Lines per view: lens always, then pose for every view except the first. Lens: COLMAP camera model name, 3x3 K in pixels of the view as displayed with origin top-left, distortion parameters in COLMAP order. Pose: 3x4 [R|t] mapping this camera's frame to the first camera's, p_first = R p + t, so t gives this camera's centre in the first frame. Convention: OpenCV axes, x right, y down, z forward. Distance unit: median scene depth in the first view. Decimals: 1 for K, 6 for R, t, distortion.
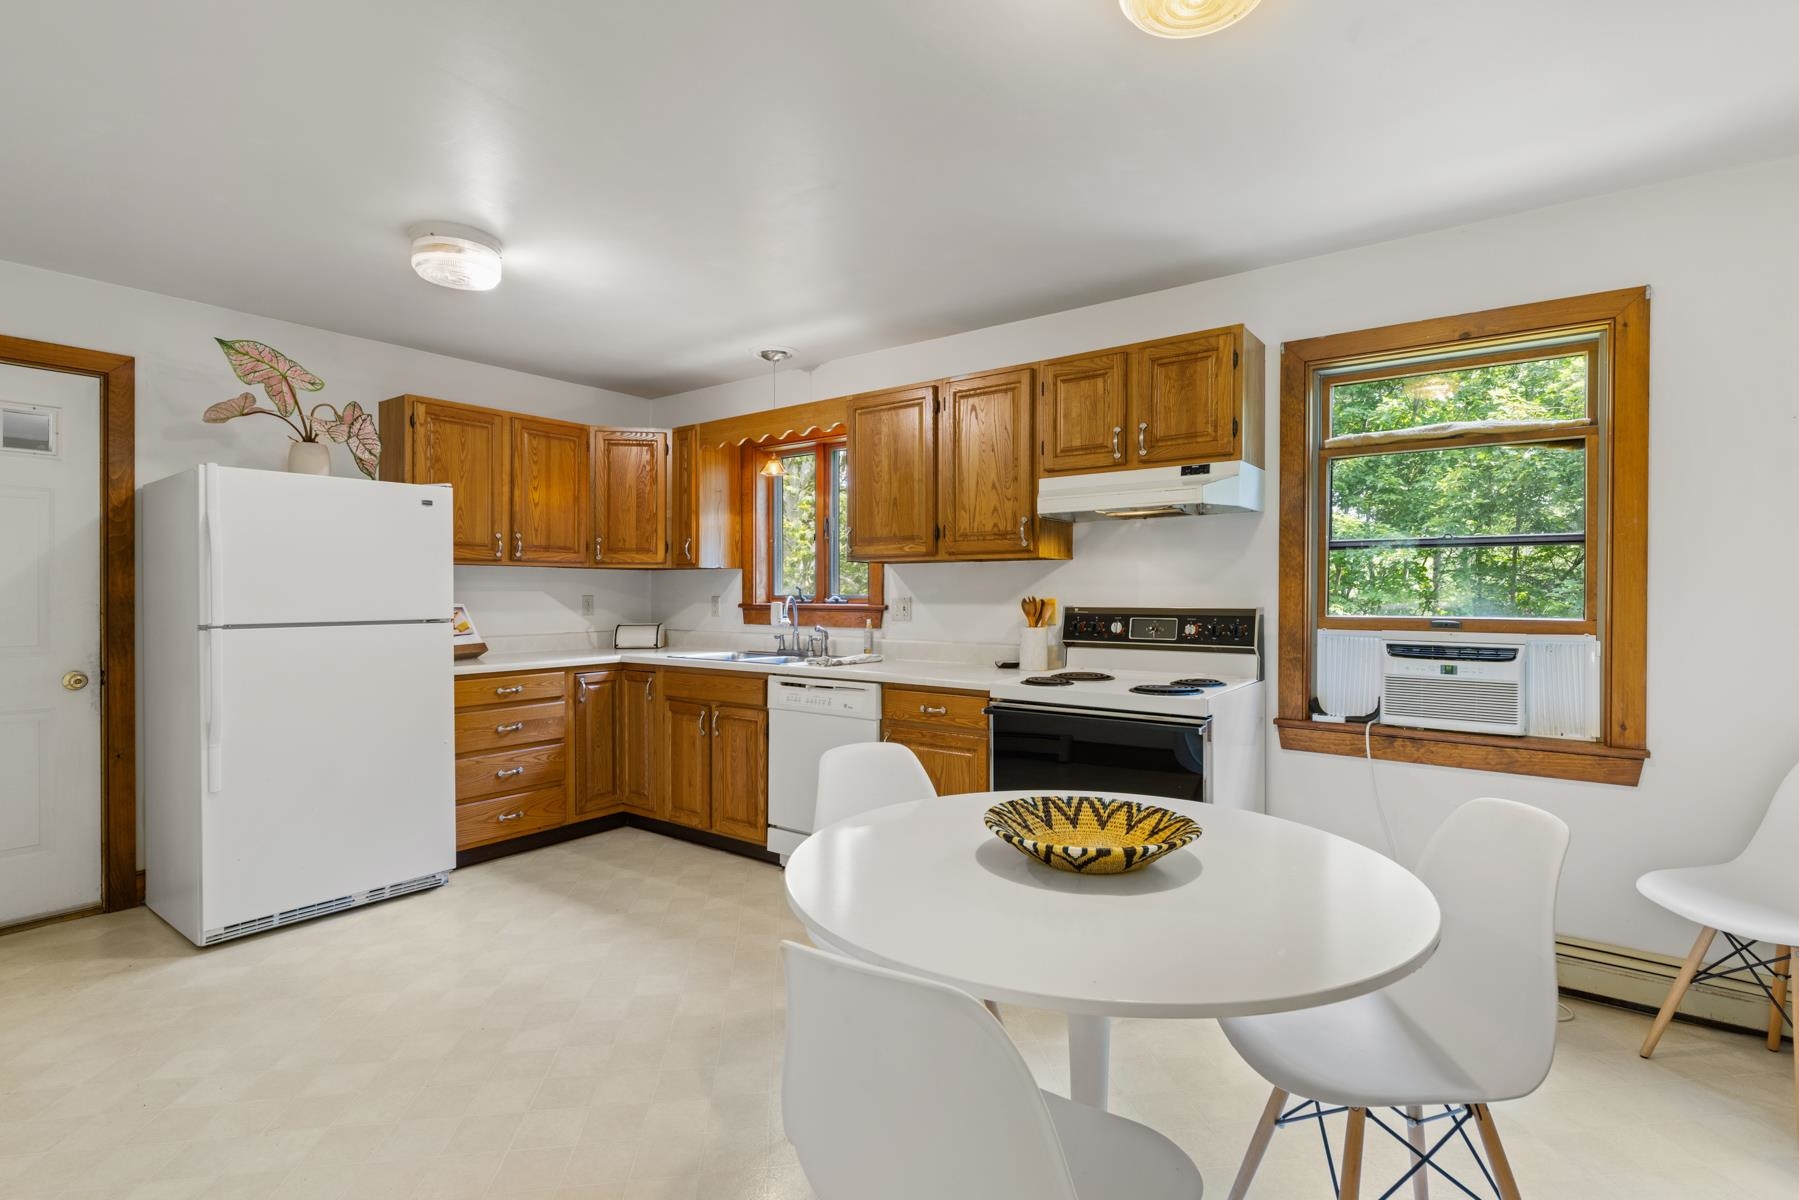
lens RADIAL K [[848.6, 0, 899.5], [0, 848.6, 600.0], [0, 0, 1]] dist [-0.002757, -0.000117]
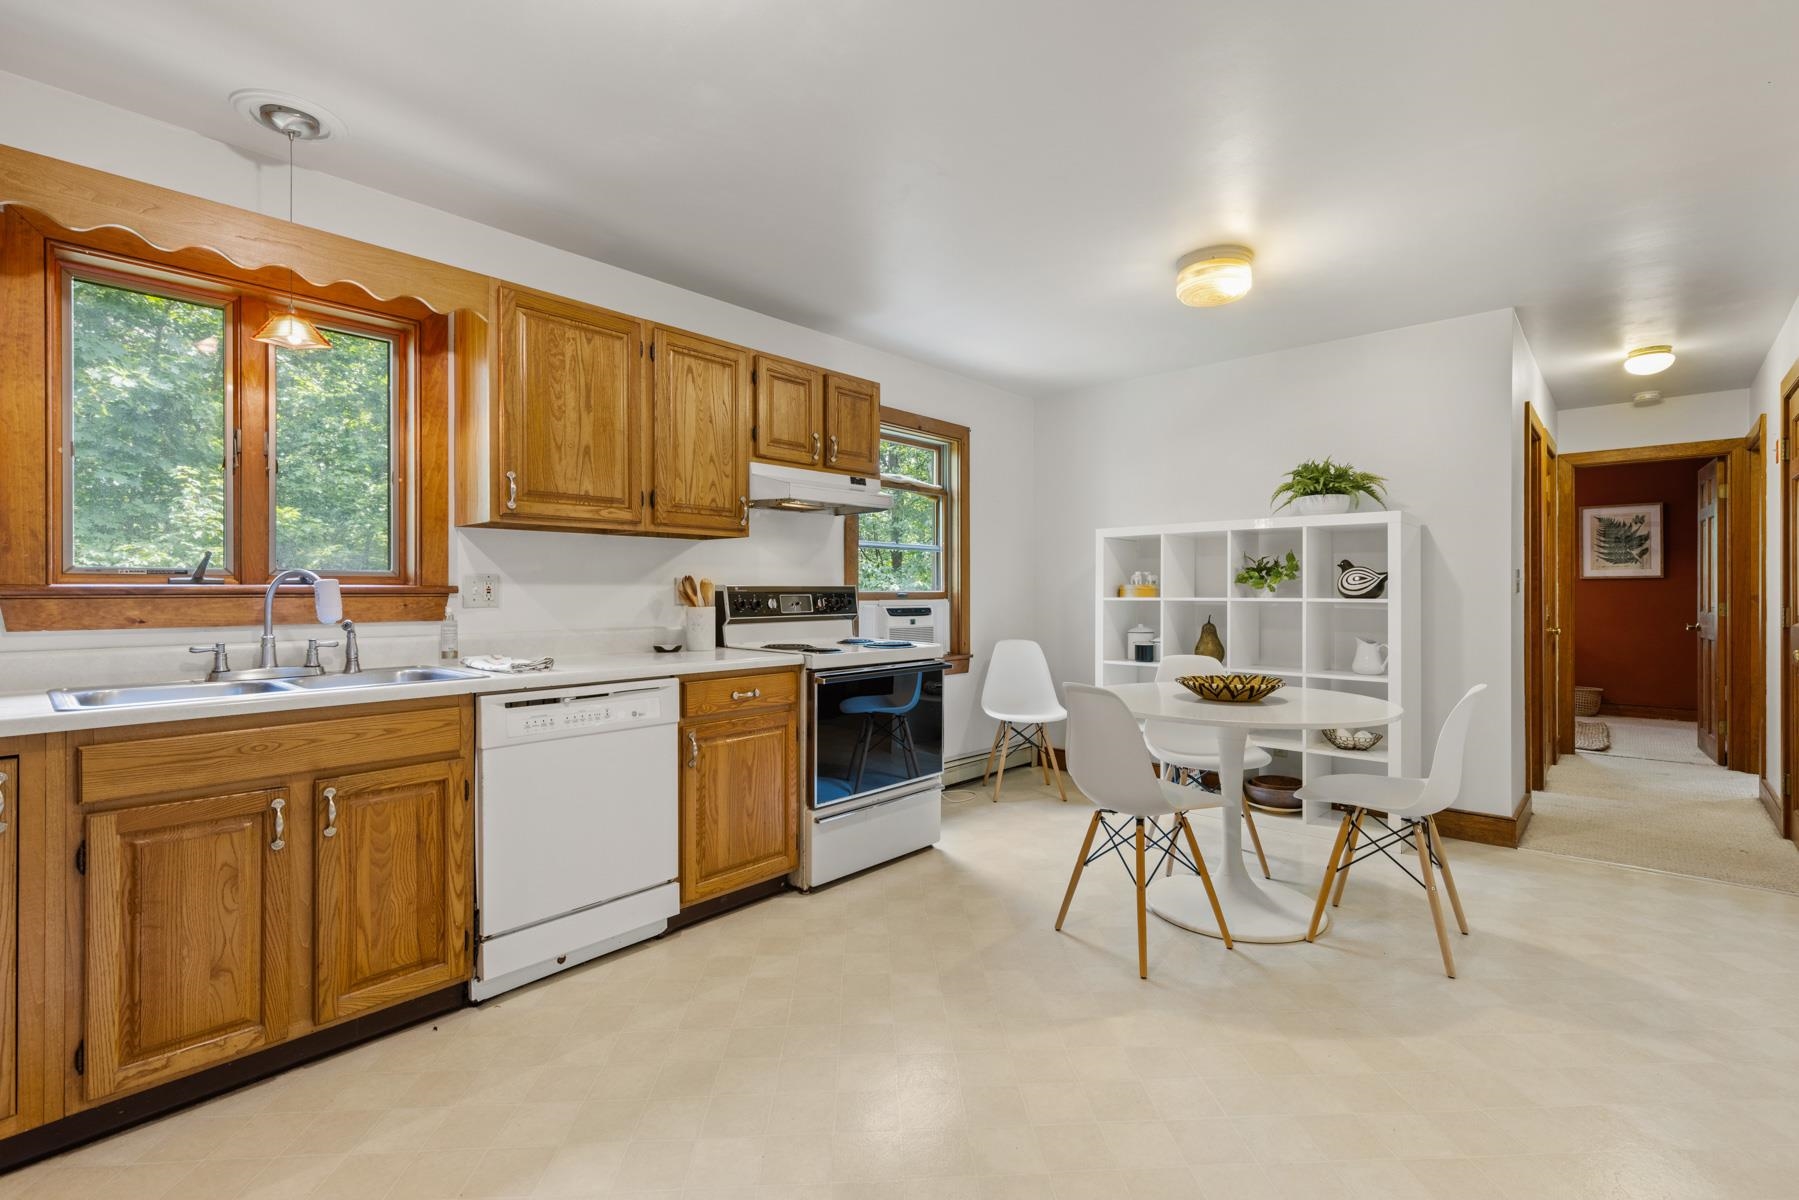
lens RADIAL K [[826.4, 0, 898.0], [0, 826.4, 590.0], [0, 0, 1]] dist [0.000635, 0.000065]
pose [[0.082460, 0.000405, 0.996594, -0.798765], [0.009055, 0.999958, -0.001156, 0.016302], [-0.996553, 0.009120, 0.082453, 0.711275]]
